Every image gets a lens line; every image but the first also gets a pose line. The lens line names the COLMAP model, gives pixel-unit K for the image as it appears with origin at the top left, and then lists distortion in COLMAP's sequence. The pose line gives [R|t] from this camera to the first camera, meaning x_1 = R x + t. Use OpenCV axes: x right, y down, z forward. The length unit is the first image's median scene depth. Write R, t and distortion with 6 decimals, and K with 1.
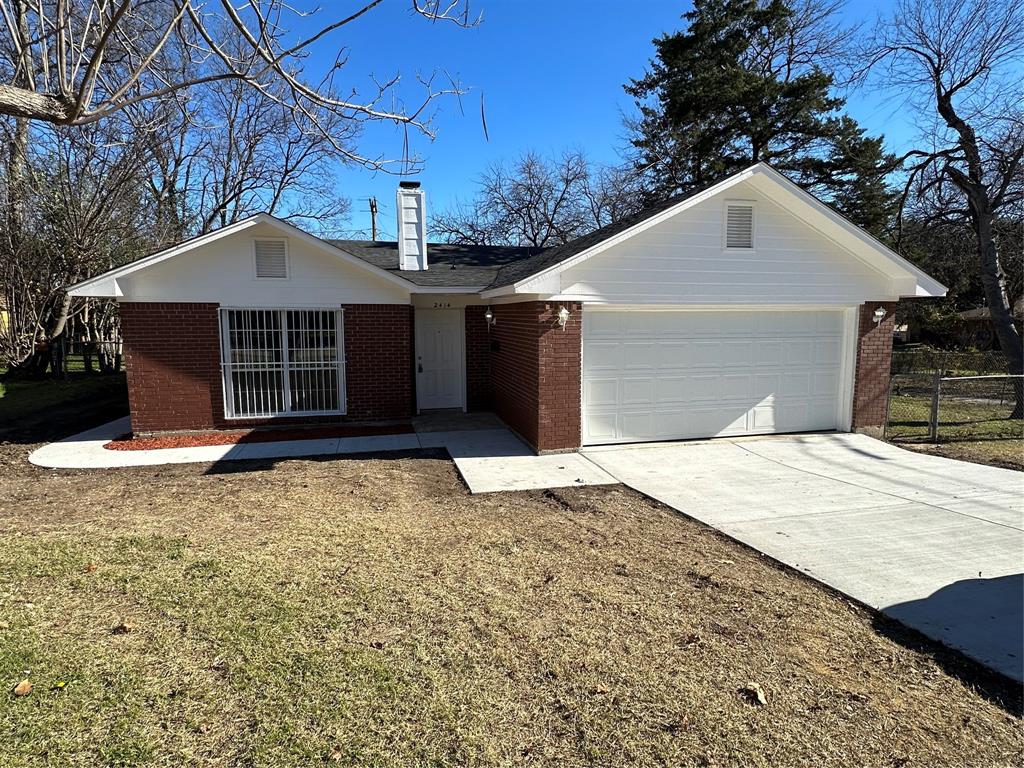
lens RADIAL K [[532.0, 0, 503.3], [0, 532.0, 377.4], [0, 0, 1]] dist [0.001824, -0.002090]
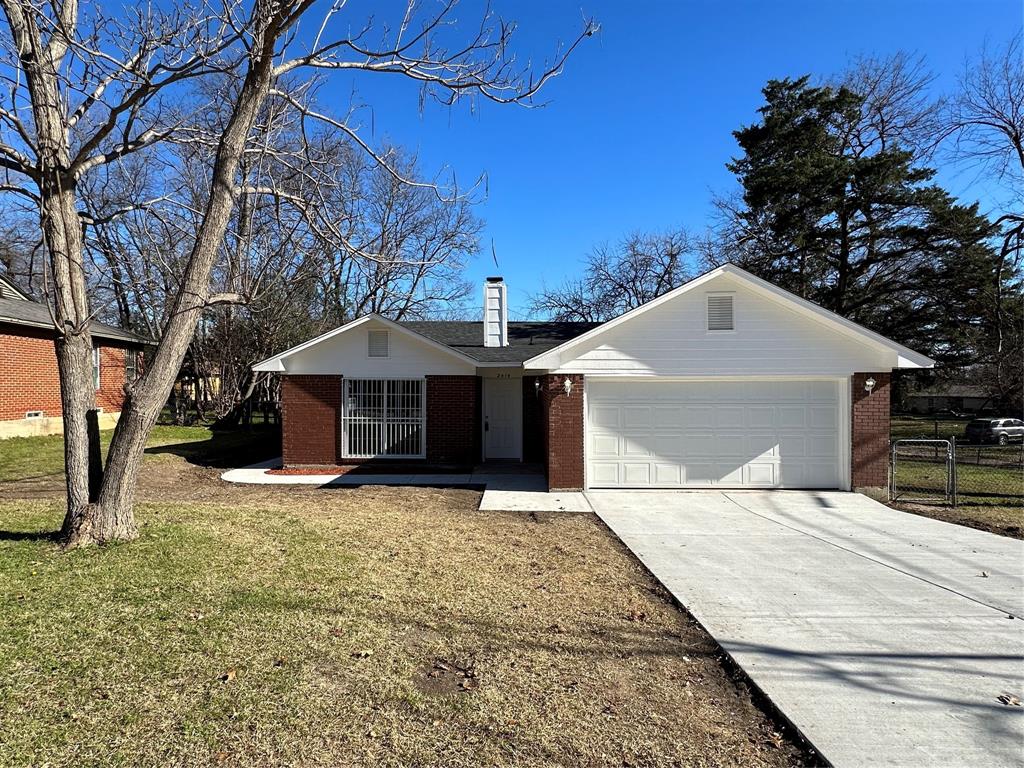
lens RADIAL K [[532.0, 0, 501.2], [0, 532.0, 376.2], [0, 0, 1]] dist [0.001824, -0.002090]
pose [[0.966244, -0.001465, -0.257626, 0.229339], [-0.030663, 0.992222, -0.120649, 0.021187], [0.255799, 0.124476, 0.958683, -0.242604]]
